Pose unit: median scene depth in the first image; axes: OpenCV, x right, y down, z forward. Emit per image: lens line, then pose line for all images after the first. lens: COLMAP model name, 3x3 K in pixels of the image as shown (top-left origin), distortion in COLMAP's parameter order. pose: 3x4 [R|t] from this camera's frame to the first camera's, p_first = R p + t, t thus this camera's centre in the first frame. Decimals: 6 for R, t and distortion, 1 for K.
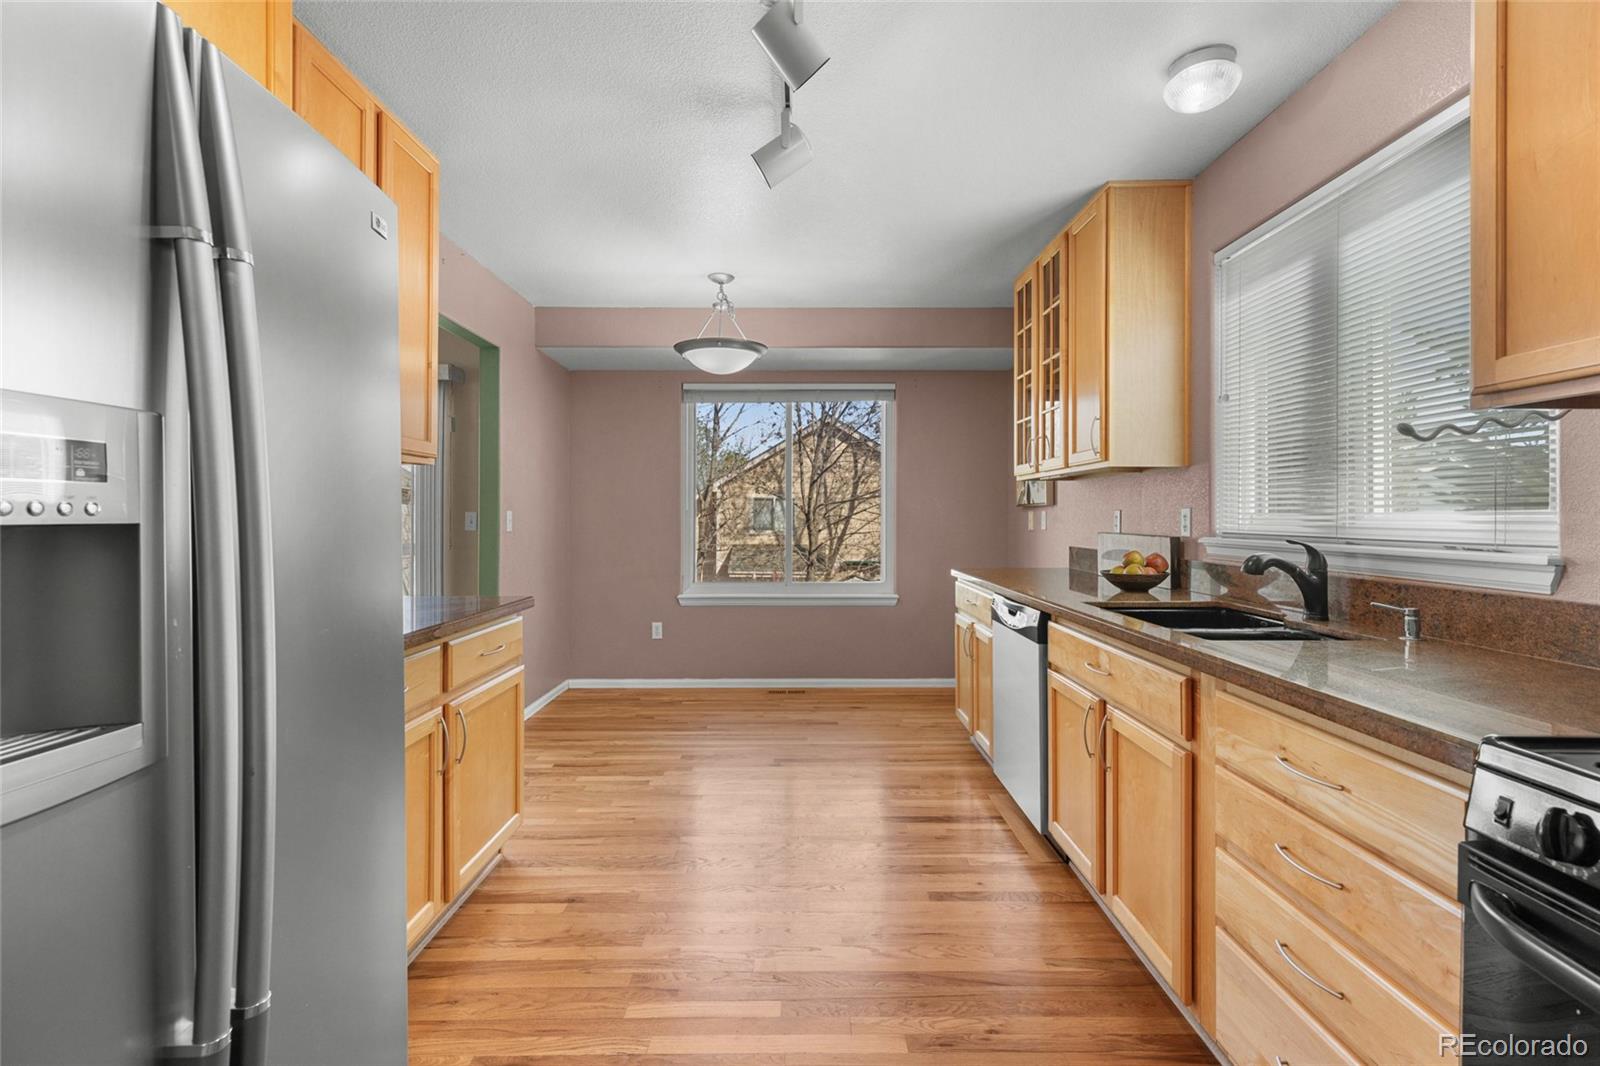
lens RADIAL K [[724.8, 0, 795.5], [0, 724.8, 519.7], [0, 0, 1]] dist [0.001012, 0.000312]
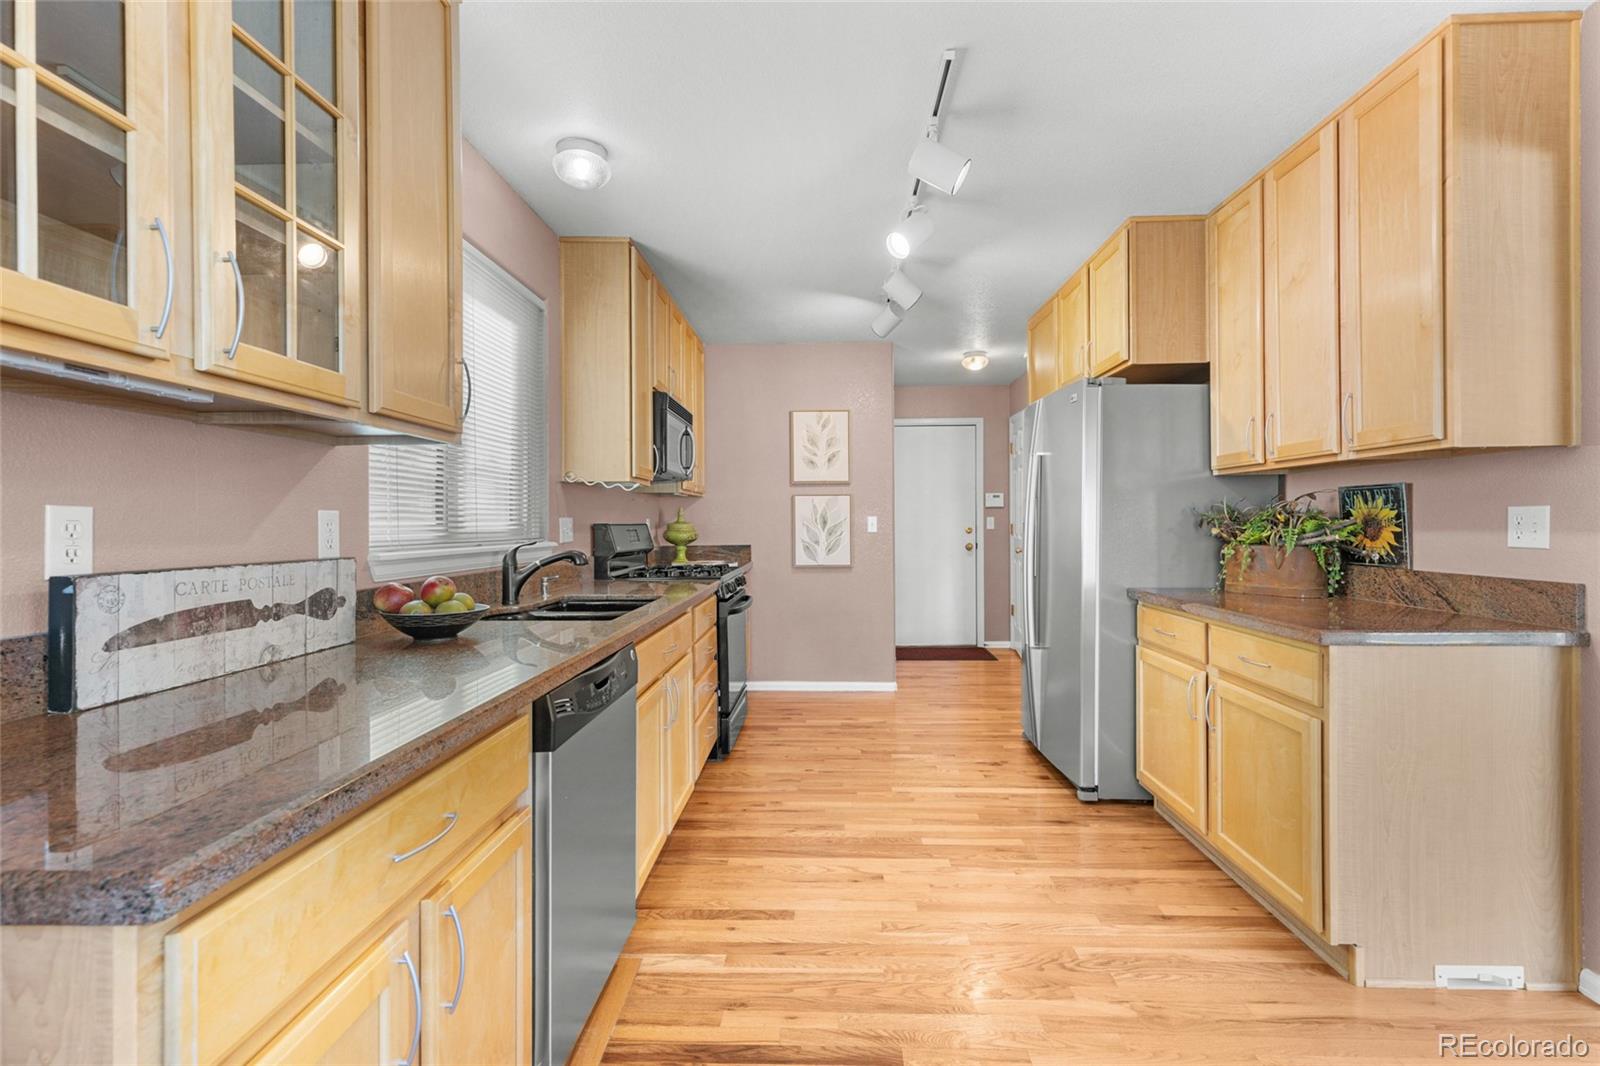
lens RADIAL K [[728.1, 0, 799.7], [0, 728.1, 526.0], [0, 0, 1]] dist [0.001020, -0.000145]
pose [[-0.999241, 0.007225, 0.038284, 0.144986], [0.007502, 0.999947, 0.007113, -0.006341], [-0.038231, 0.007395, -0.999242, 2.112702]]
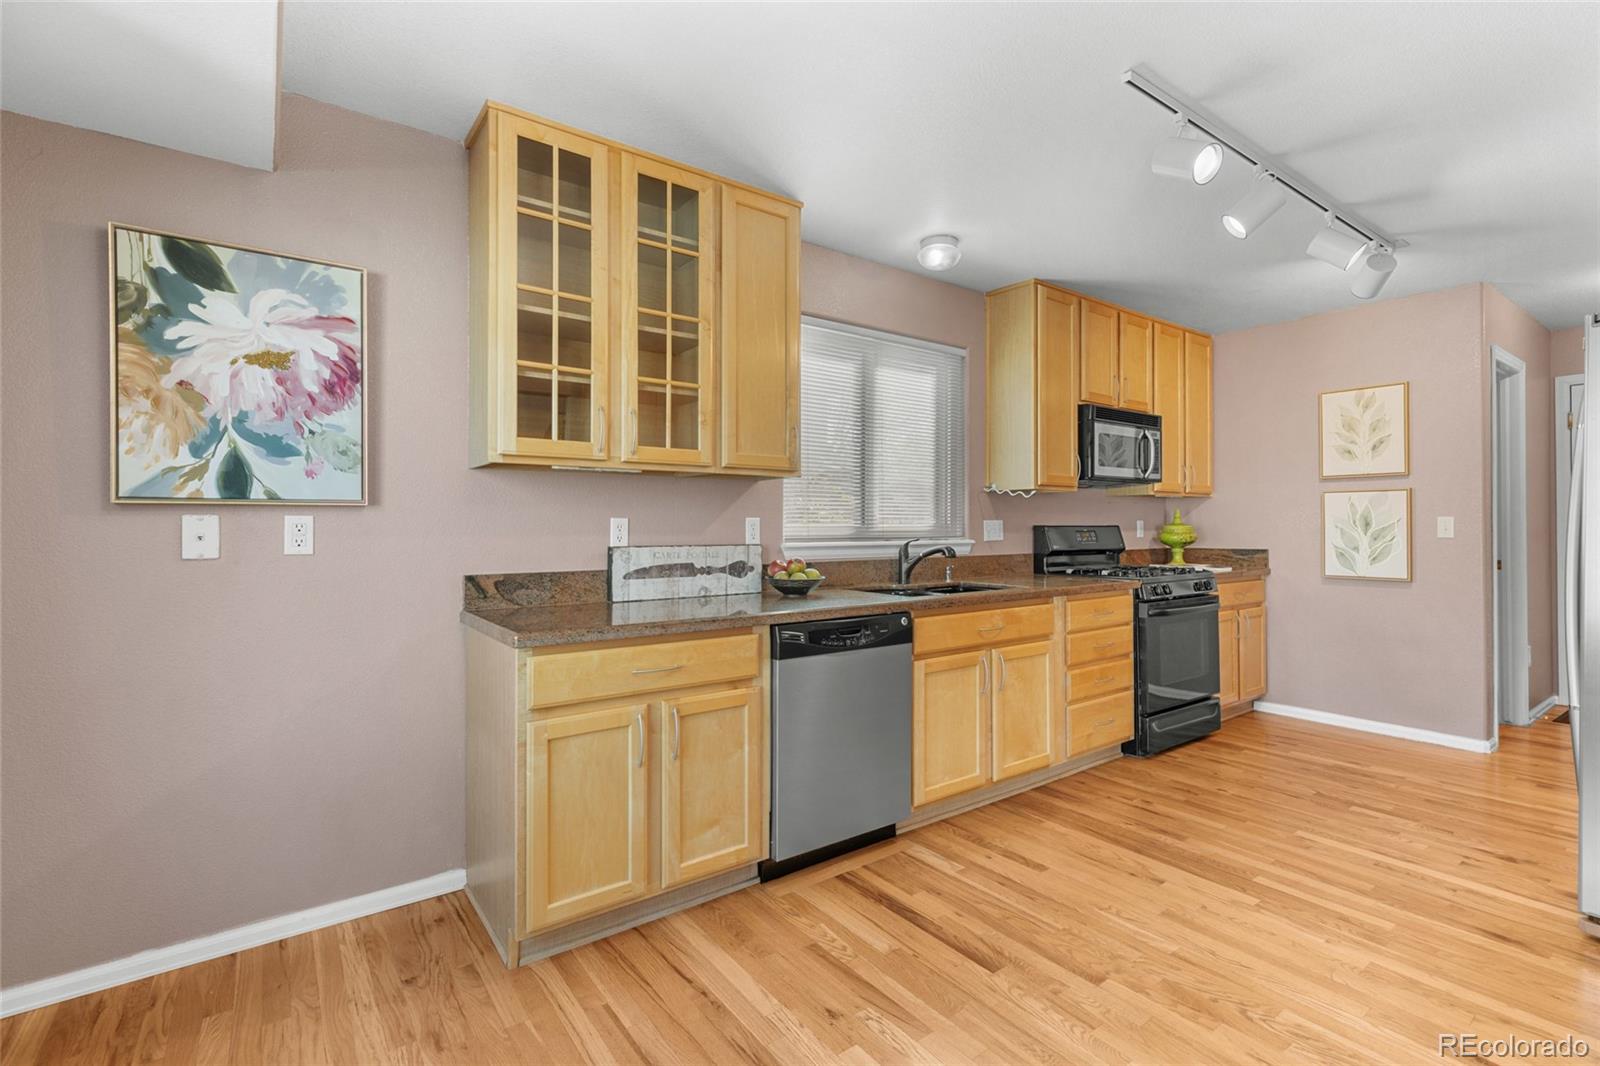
lens RADIAL K [[724.6, 0, 802.3], [0, 724.6, 523.9], [0, 0, 1]] dist [0.000857, -0.000071]
pose [[-0.587632, 0.004941, 0.809113, -0.529591], [0.005414, 0.999983, -0.002174, -0.005934], [-0.809110, 0.003103, -0.587649, 2.087875]]
